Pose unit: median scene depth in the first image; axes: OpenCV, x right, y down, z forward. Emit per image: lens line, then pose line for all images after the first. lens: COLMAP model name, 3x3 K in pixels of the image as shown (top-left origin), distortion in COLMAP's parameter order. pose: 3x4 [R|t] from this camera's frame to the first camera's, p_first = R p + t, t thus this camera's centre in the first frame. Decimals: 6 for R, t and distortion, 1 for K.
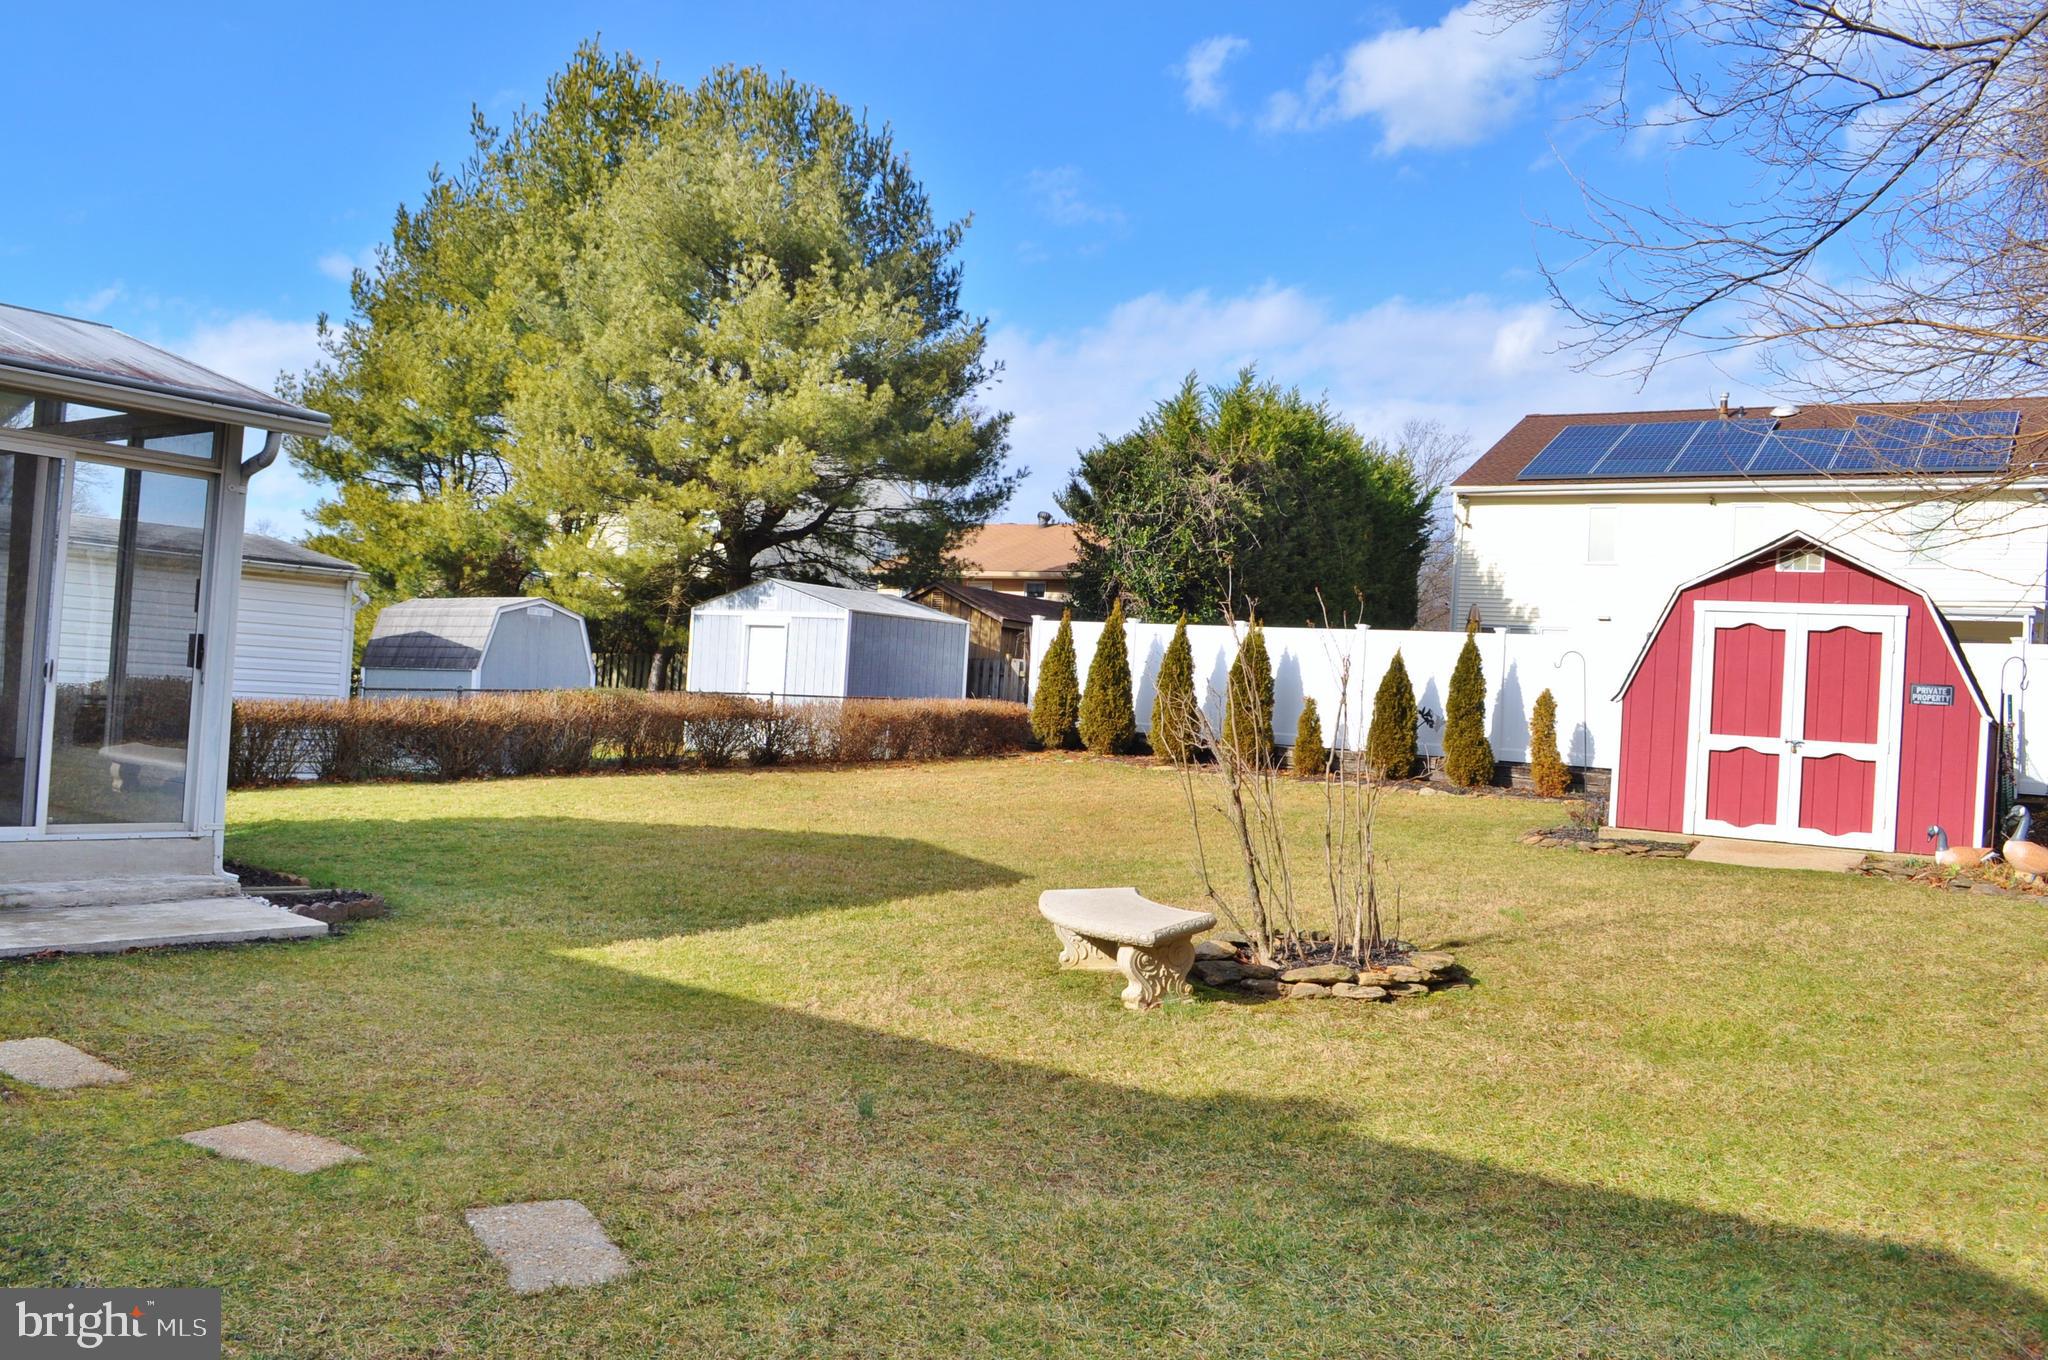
lens RADIAL K [[1614.8, 0, 1031.5], [0, 1614.8, 676.2], [0, 0, 1]] dist [-0.085845, 0.014129]
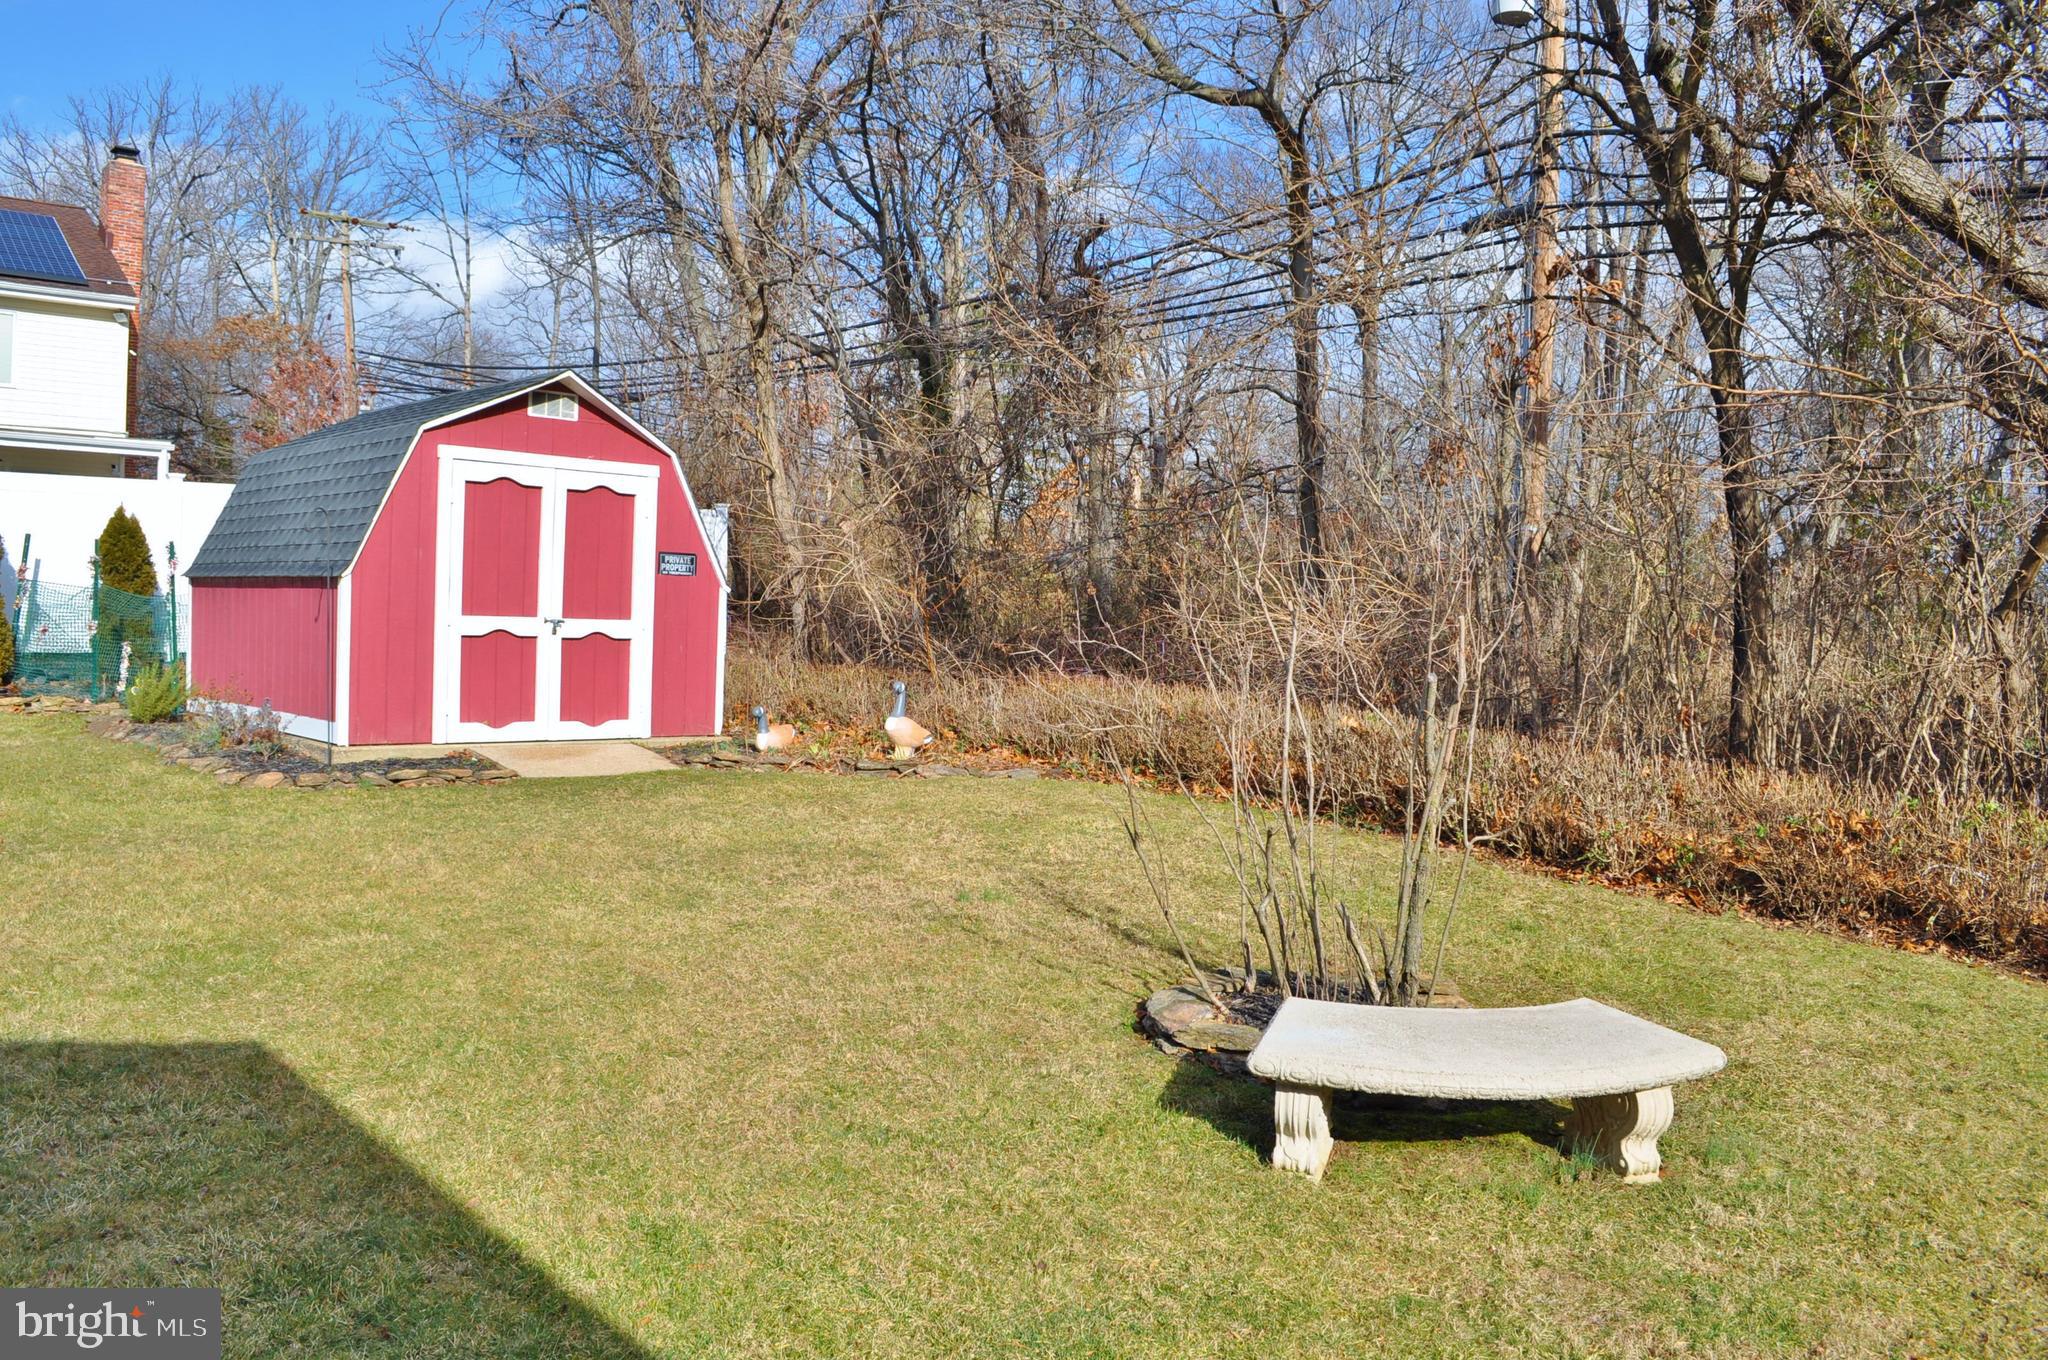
lens RADIAL K [[1614.8, 0, 1019.3], [0, 1614.8, 686.7], [0, 0, 1]] dist [-0.085845, 0.014129]
pose [[0.260212, -0.090178, 0.961331, -0.278090], [-0.028302, 0.994489, 0.100949, -0.017058], [-0.965137, -0.053476, 0.256226, 0.537566]]
